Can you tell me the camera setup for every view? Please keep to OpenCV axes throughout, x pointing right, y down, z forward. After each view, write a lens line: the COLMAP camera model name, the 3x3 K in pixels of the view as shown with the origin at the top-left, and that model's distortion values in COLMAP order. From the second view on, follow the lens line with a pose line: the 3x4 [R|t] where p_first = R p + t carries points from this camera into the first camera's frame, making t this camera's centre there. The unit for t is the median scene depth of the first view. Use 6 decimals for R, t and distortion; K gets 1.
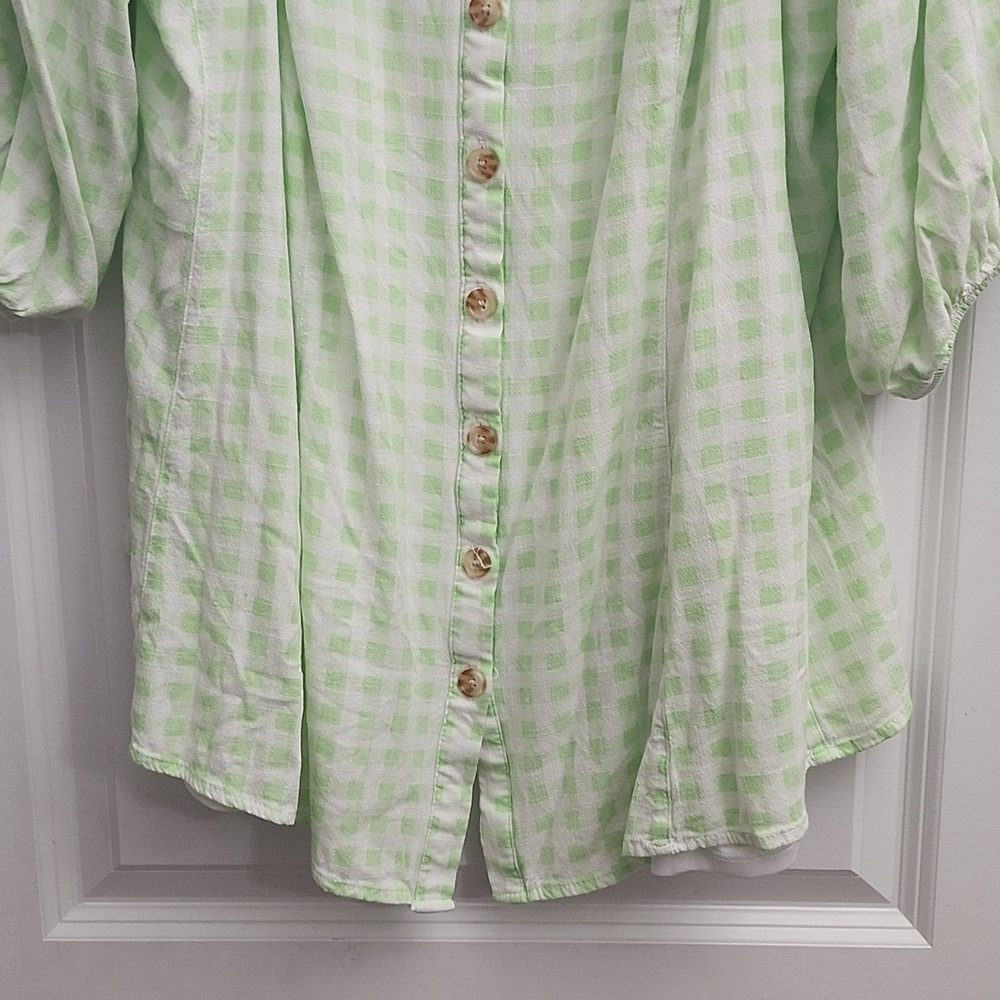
lens RADIAL K [[1559.3, 0, 508.0], [0, 1559.3, 475.5], [0, 0, 1]] dist [0.123579, 0.000000]
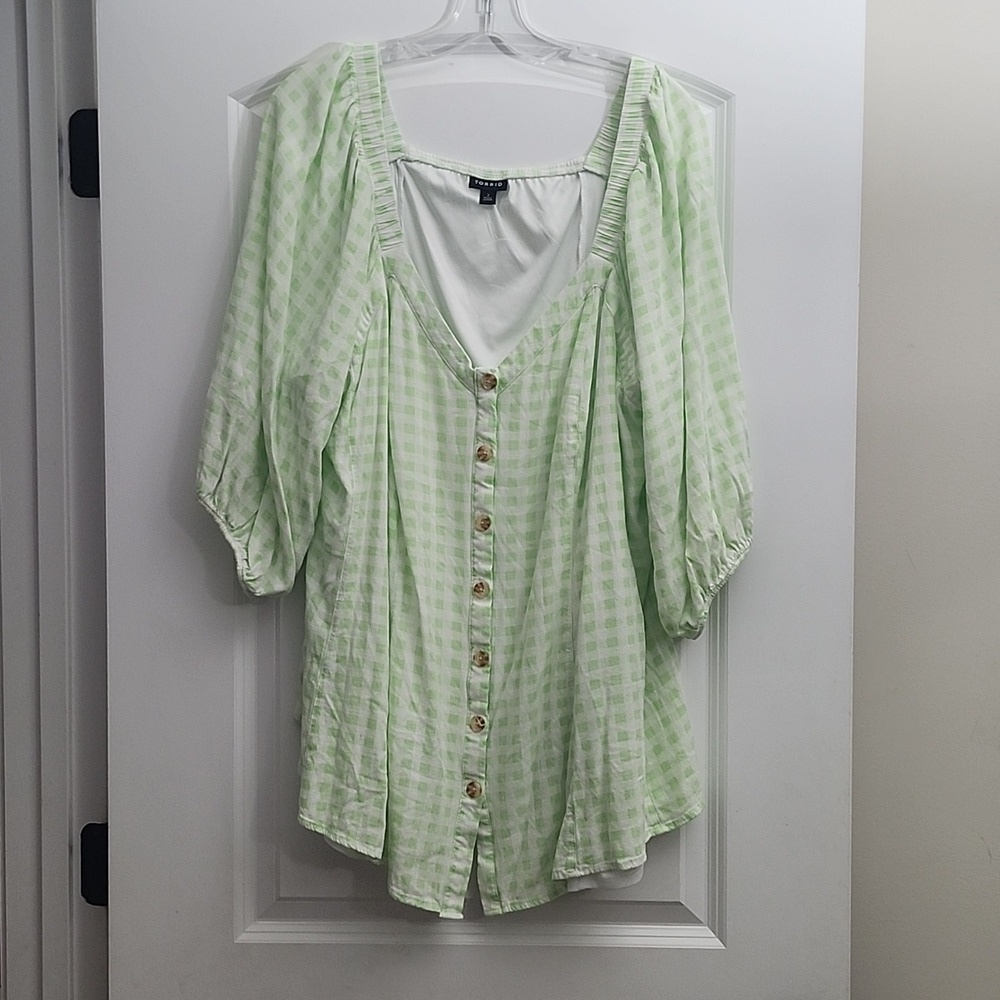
lens RADIAL K [[1559.3, 0, 517.3], [0, 1559.3, 487.9], [0, 0, 1]] dist [0.123579, 0.000000]
pose [[0.999959, 0.008756, 0.002167, 0.024511], [-0.008269, 0.985785, -0.167807, 0.100804], [-0.003605, 0.167782, 0.985817, -1.039661]]
